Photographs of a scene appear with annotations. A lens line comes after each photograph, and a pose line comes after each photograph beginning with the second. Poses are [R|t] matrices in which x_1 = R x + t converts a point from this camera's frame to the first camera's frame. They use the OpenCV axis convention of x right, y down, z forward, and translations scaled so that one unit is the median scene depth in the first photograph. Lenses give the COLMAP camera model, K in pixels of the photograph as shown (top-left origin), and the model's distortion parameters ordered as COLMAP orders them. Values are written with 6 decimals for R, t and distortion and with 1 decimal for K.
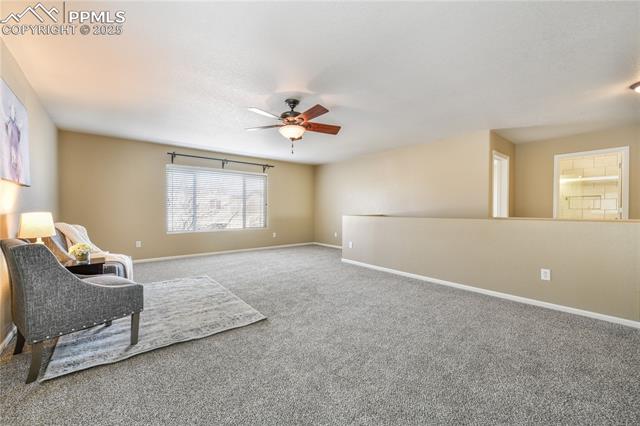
lens RADIAL K [[258.7, 0, 316.8], [0, 258.7, 210.0], [0, 0, 1]] dist [0.000352, -0.000039]
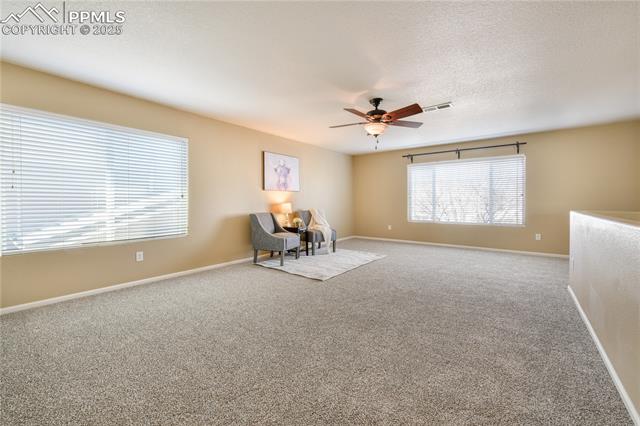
lens RADIAL K [[258.7, 0, 316.8], [0, 258.7, 210.0], [0, 0, 1]] dist [0.000352, -0.000039]
pose [[0.226120, 0.030275, -0.973629, 0.511905], [0.001141, 0.999508, 0.031345, -0.000606], [0.974099, -0.008199, 0.225974, 0.292316]]
